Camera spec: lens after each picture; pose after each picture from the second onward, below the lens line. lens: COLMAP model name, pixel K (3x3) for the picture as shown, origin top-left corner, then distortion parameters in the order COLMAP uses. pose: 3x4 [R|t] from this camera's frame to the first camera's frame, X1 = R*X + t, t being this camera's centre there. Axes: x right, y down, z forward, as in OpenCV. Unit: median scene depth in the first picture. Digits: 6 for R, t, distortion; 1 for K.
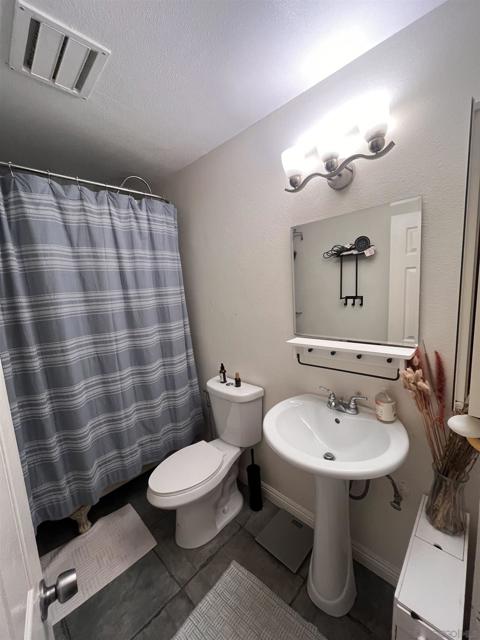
lens RADIAL K [[256.1, 0, 238.2], [0, 256.1, 318.6], [0, 0, 1]] dist [-0.010064, 0.000399]
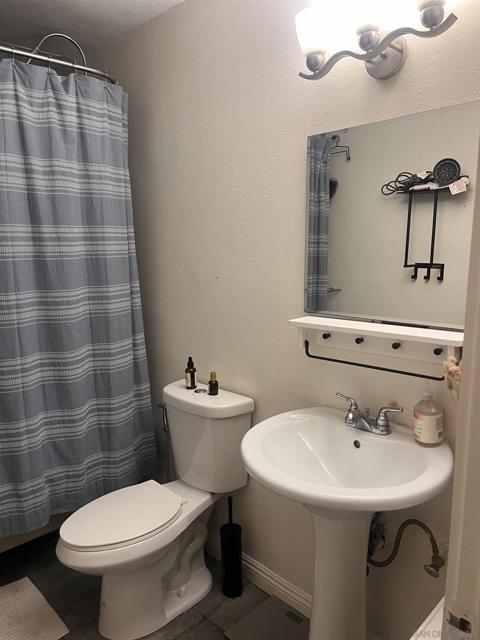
lens RADIAL K [[486.3, 0, 240.3], [0, 486.3, 325.7], [0, 0, 1]] dist [0.030494, -0.054755]
pose [[0.998374, 0.056983, -0.001707, 0.058364], [-0.056881, 0.997696, 0.036985, 0.054672], [0.003811, -0.036828, 0.999314, -0.164516]]
